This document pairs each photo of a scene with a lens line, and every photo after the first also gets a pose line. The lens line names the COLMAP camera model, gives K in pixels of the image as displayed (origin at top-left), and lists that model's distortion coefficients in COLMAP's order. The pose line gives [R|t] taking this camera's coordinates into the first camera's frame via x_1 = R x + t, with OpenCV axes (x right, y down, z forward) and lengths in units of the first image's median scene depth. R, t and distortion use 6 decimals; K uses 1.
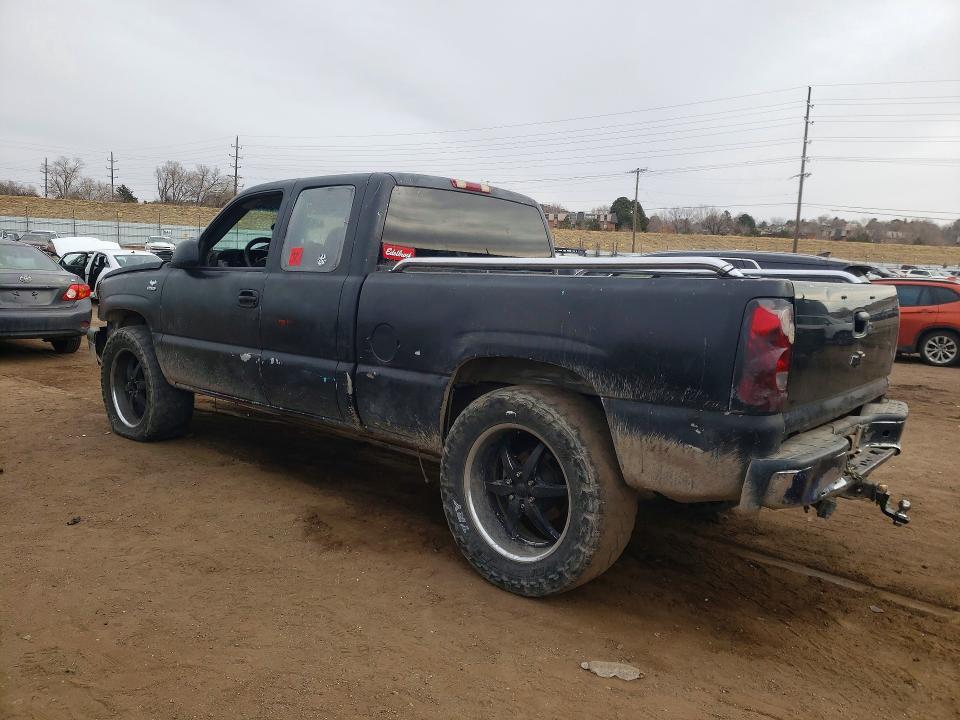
lens RADIAL K [[737.6, 0, 480.0], [0, 737.6, 360.0], [0, 0, 1]] dist [0.033091, 0.001591]
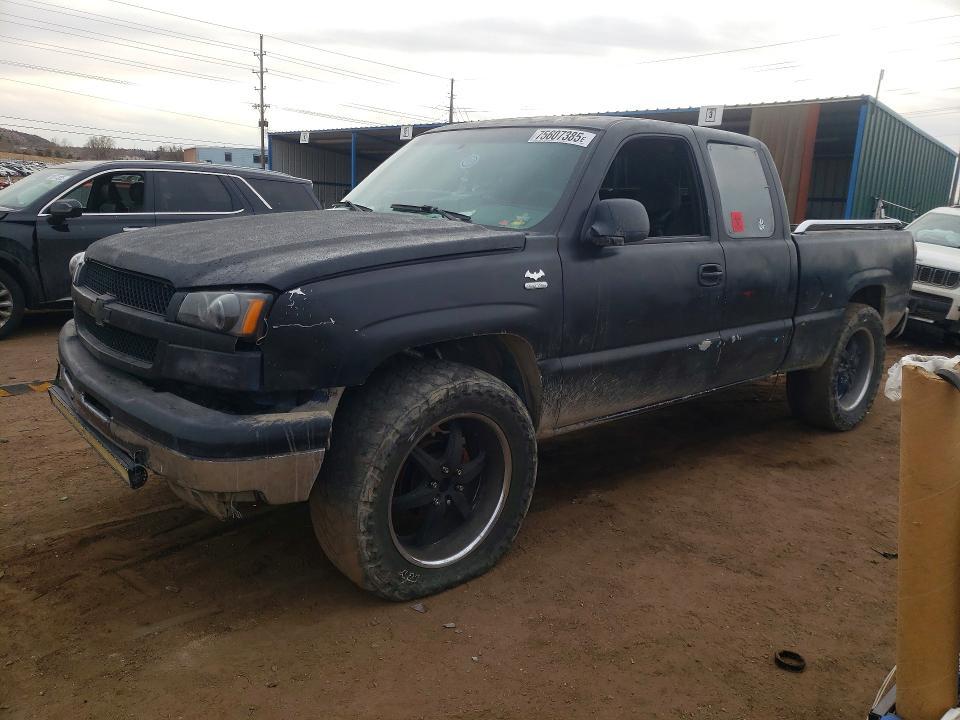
lens RADIAL K [[737.6, 0, 480.0], [0, 737.6, 360.0], [0, 0, 1]] dist [0.033091, 0.001591]
pose [[0.134343, -0.239792, 0.961484, -1.172424], [0.084456, 0.969520, 0.229995, -0.203795], [-0.987329, 0.050305, 0.150500, 1.136336]]
